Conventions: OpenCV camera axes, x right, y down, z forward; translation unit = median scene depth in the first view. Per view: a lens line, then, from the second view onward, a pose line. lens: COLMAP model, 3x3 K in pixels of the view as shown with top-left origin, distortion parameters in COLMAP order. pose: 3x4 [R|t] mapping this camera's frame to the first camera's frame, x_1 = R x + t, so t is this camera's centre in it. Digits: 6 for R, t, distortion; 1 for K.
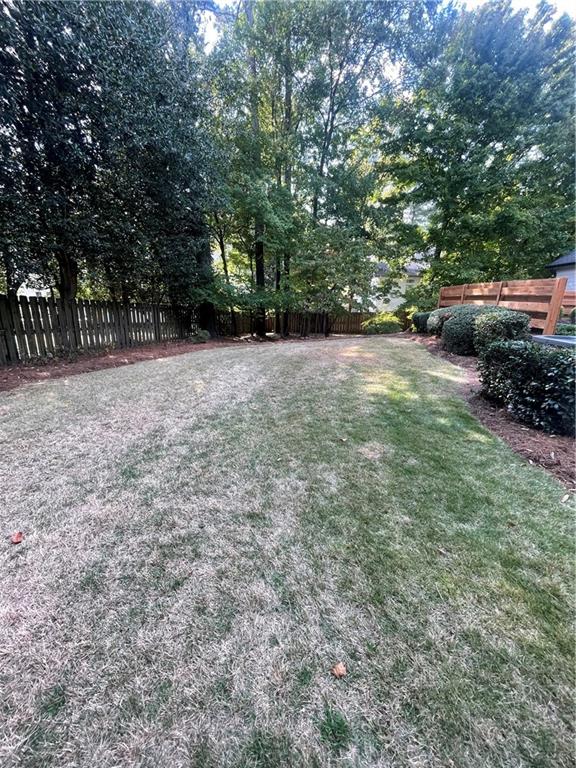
lens RADIAL K [[311.4, 0, 288.6], [0, 311.4, 389.4], [0, 0, 1]] dist [-0.005038, 0.000777]
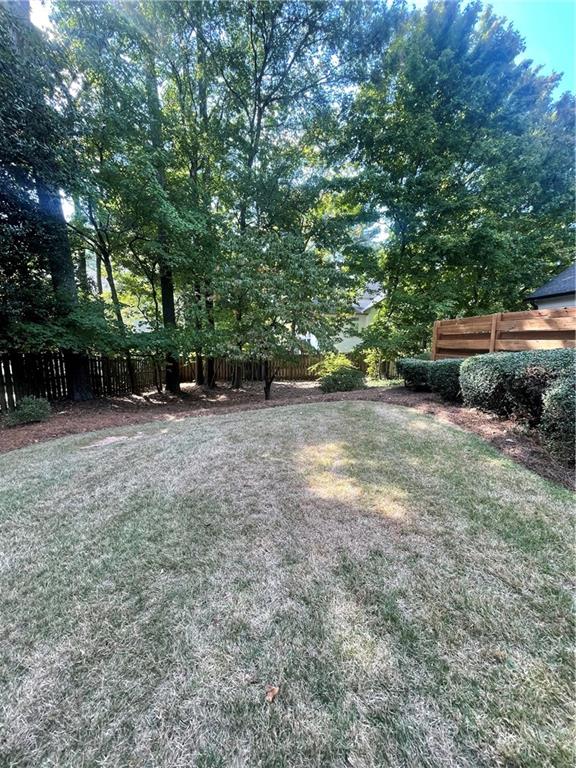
lens RADIAL K [[311.4, 0, 289.9], [0, 311.4, 385.9], [0, 0, 1]] dist [-0.005038, 0.000777]
pose [[0.979389, -0.038568, 0.198268, 0.033274], [0.064615, 0.989843, -0.126630, -0.083835], [-0.191370, 0.136831, 0.971934, 0.285990]]
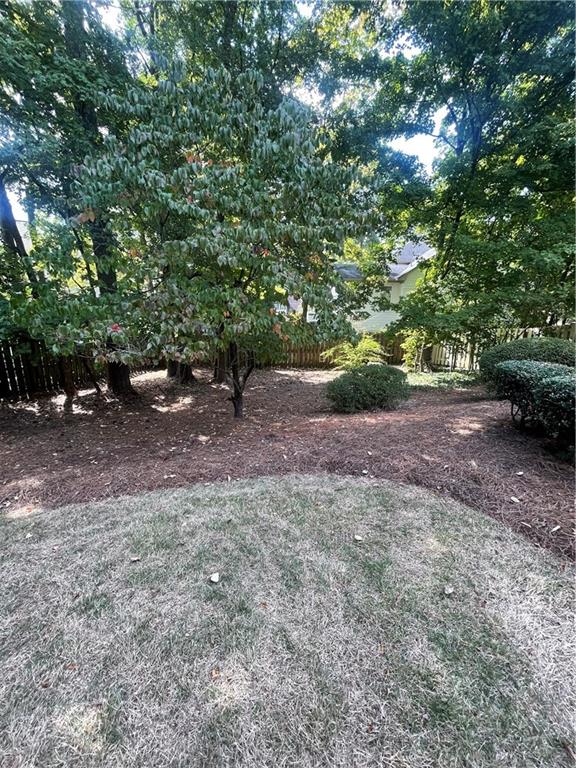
lens RADIAL K [[311.4, 0, 290.4], [0, 311.4, 385.9], [0, 0, 1]] dist [-0.005038, 0.000777]
pose [[0.992434, -0.035643, 0.117489, 0.127906], [0.042009, 0.997755, -0.052159, -0.150506], [-0.115366, 0.056700, 0.991703, 0.516531]]
